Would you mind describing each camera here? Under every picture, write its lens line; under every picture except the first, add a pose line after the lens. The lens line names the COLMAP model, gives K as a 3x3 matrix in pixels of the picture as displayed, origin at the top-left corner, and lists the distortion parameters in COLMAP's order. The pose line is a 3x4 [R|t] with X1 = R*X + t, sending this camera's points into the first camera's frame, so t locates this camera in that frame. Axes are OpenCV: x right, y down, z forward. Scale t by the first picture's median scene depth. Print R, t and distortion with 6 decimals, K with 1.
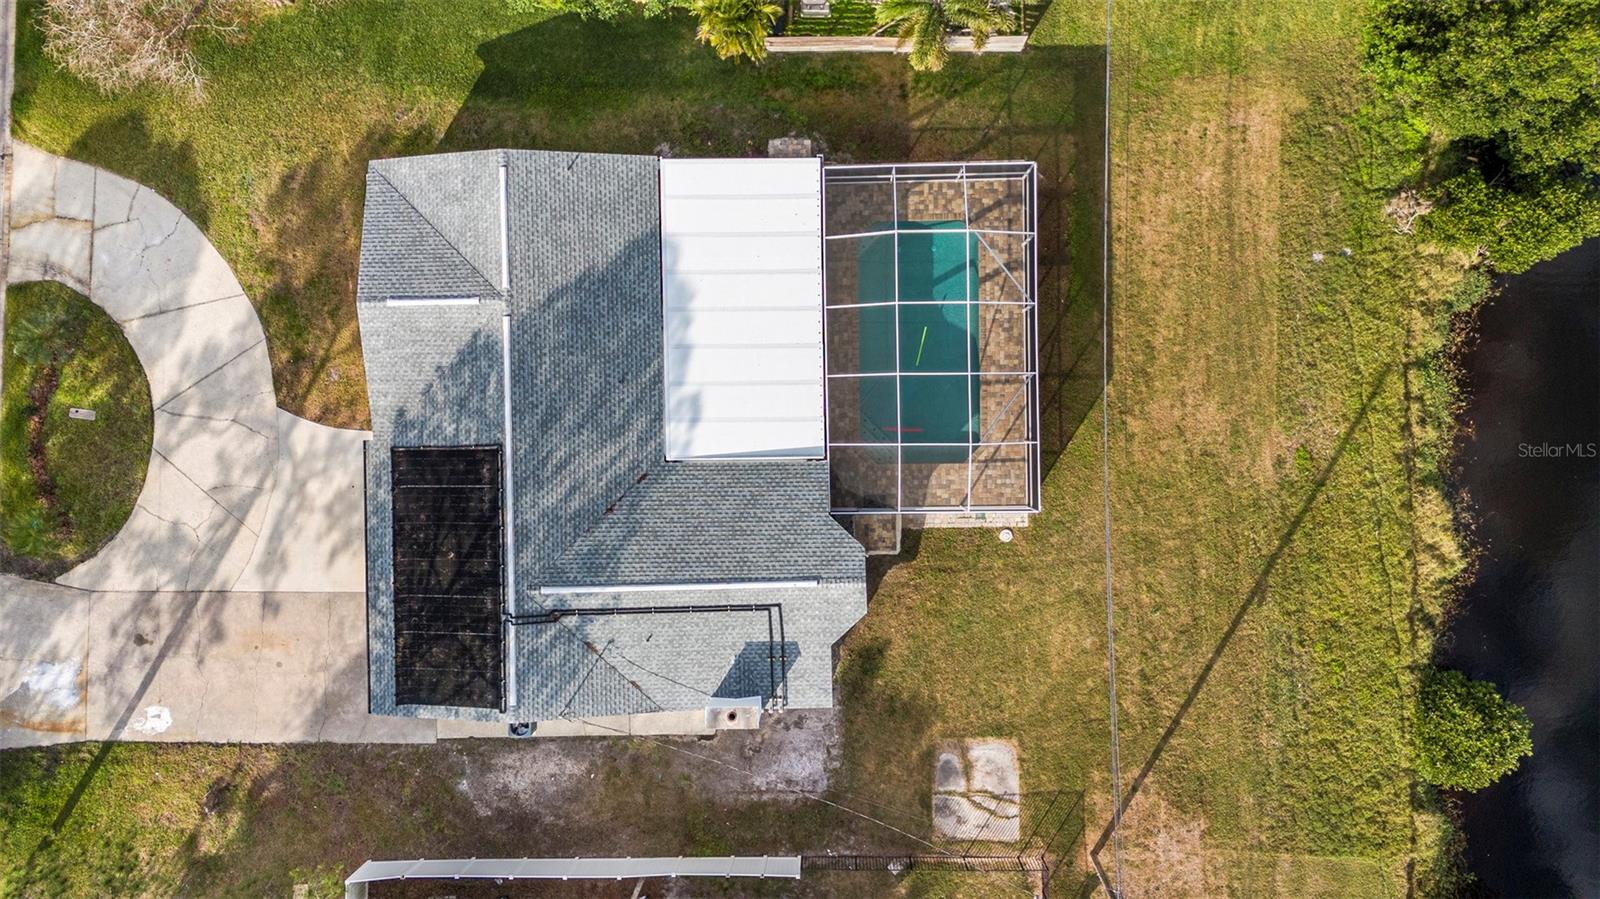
lens RADIAL K [[1088.5, 0, 800.2], [0, 1088.5, 503.7], [0, 0, 1]] dist [0.052327, 0.000976]
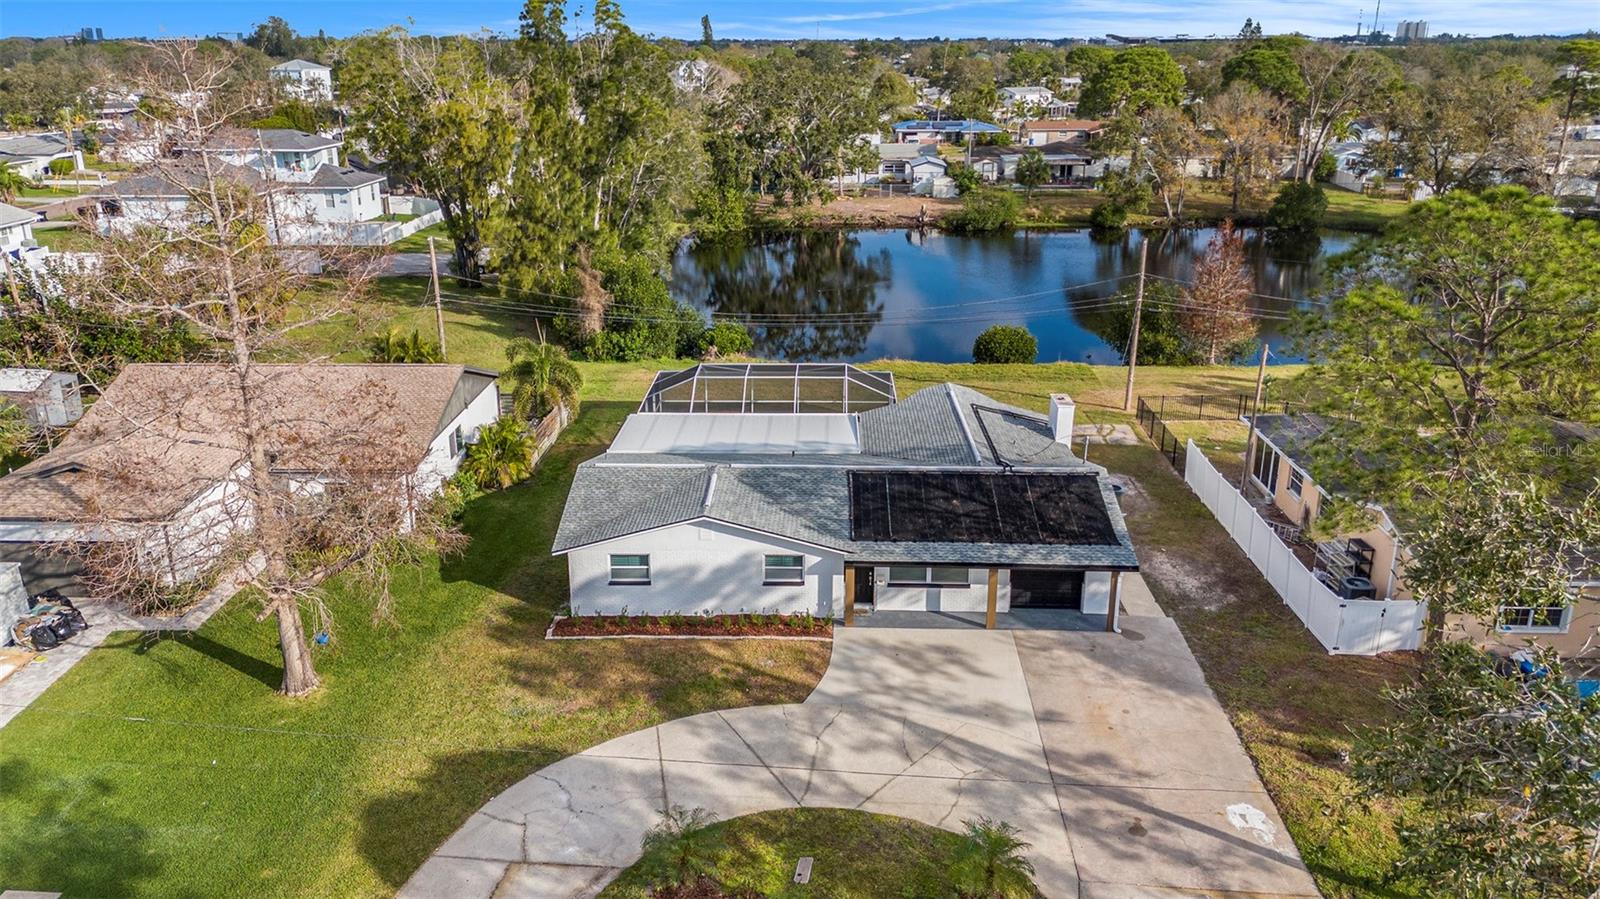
lens RADIAL K [[1143.2, 0, 800.0], [0, 1143.2, 449.5], [0, 0, 1]] dist [0.084891, -0.089945]
pose [[0.029778, -0.332335, 0.942691, -1.196772], [0.999359, -0.008863, -0.034693, -0.055789], [0.019884, 0.943120, 0.331858, 0.543936]]
